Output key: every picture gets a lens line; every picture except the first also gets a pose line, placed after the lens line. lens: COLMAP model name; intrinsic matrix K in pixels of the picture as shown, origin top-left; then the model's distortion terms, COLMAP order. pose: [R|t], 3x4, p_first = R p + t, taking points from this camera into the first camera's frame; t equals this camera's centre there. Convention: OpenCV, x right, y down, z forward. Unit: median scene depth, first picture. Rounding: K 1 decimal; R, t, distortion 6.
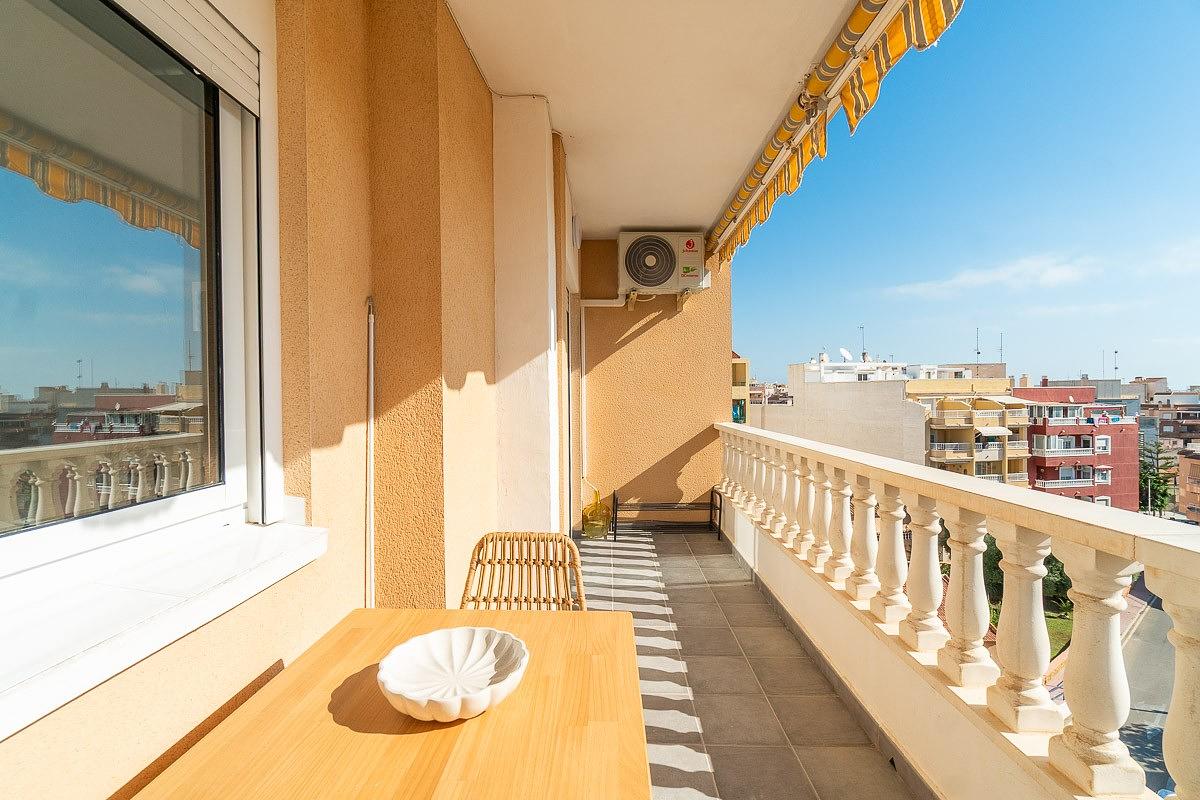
lens RADIAL K [[525.5, 0, 585.0], [0, 525.5, 398.0], [0, 0, 1]] dist [-0.003270, 0.000093]
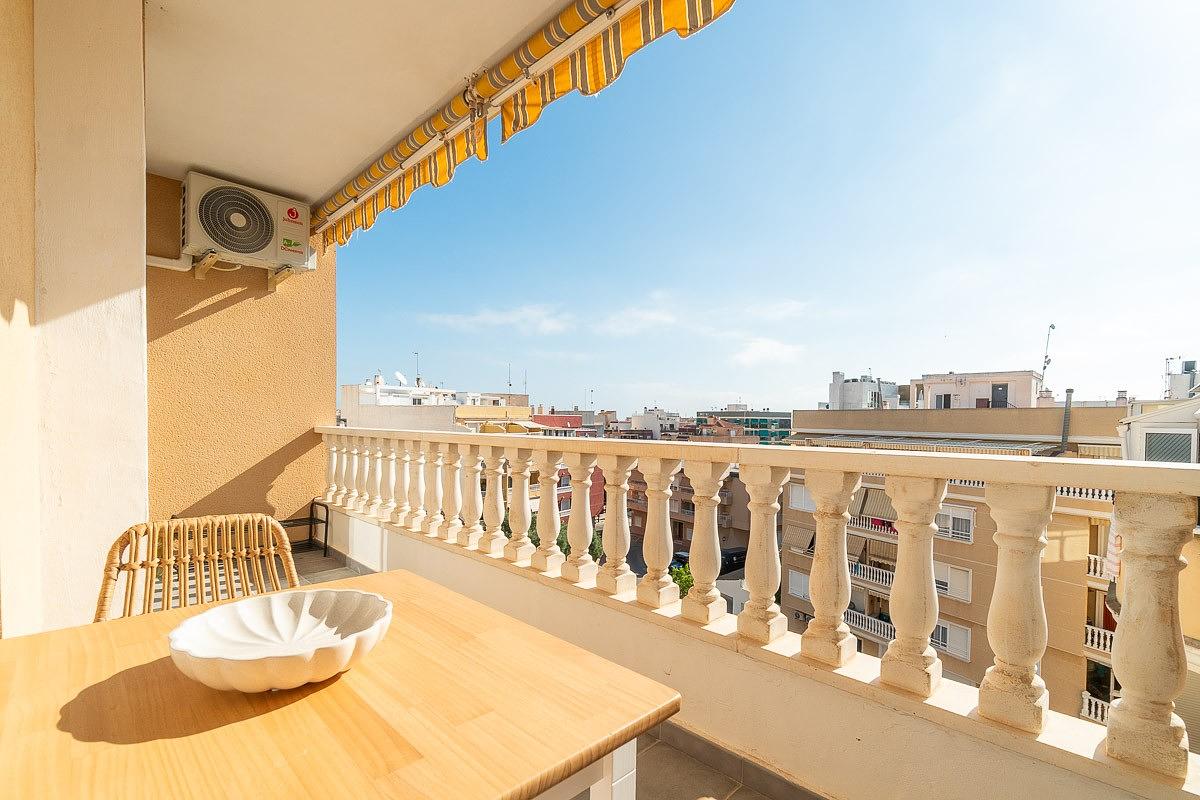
lens RADIAL K [[550.8, 0, 599.4], [0, 550.8, 429.4], [0, 0, 1]] dist [-0.009857, -0.000107]
pose [[0.687887, 0.007612, 0.725778, -0.098336], [-0.017105, 0.999837, 0.005726, 0.041550], [-0.725616, -0.016353, 0.687905, 0.028807]]
